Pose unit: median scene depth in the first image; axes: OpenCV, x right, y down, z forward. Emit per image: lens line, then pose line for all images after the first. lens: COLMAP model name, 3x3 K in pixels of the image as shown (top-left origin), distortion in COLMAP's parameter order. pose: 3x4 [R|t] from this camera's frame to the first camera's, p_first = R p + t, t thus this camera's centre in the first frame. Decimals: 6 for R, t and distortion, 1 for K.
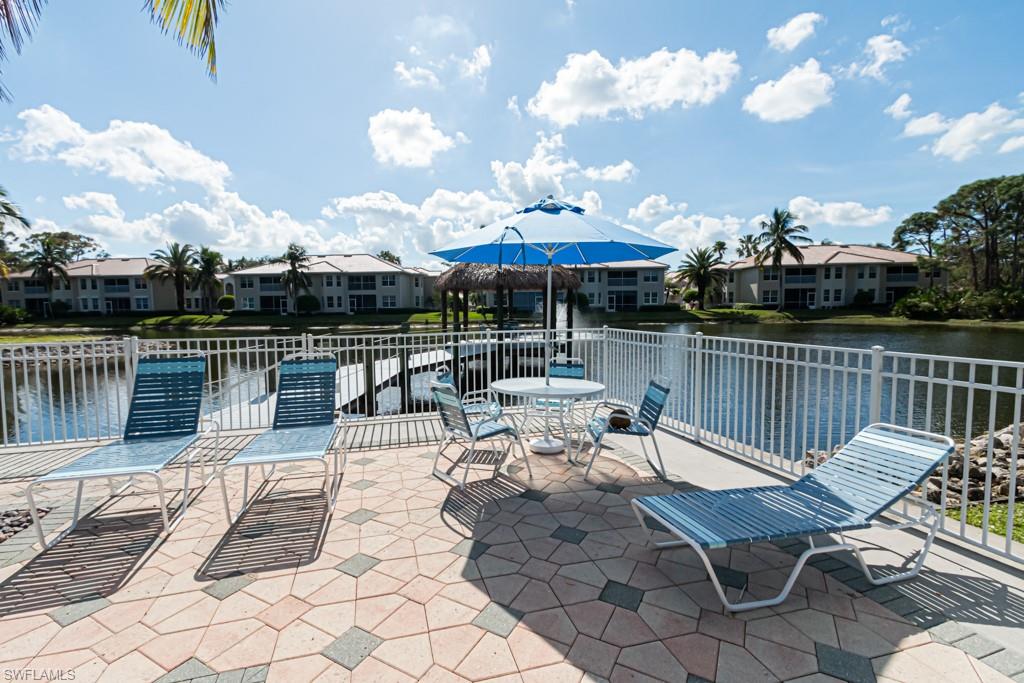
lens RADIAL K [[464.9, 0, 498.9], [0, 464.9, 340.0], [0, 0, 1]] dist [-0.002313, -0.000978]
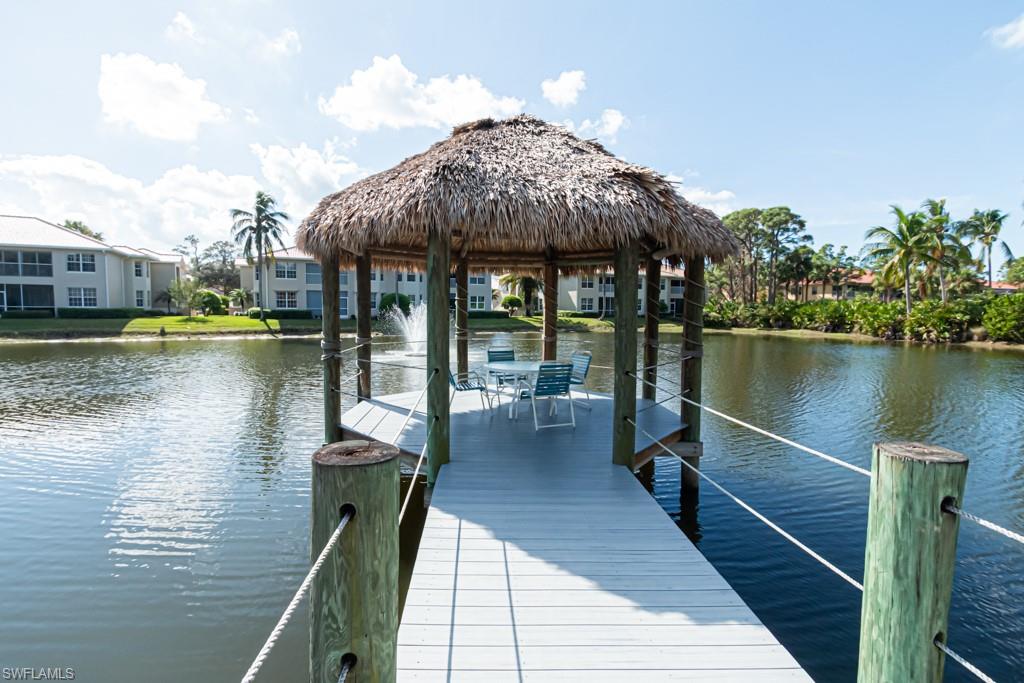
lens RADIAL K [[464.9, 0, 498.9], [0, 464.9, 340.0], [0, 0, 1]] dist [-0.002313, -0.000978]
pose [[0.884816, -0.011119, 0.465808, -0.038232], [0.017160, 0.999815, -0.008732, -0.012803], [-0.465624, 0.015719, 0.884843, 0.215905]]
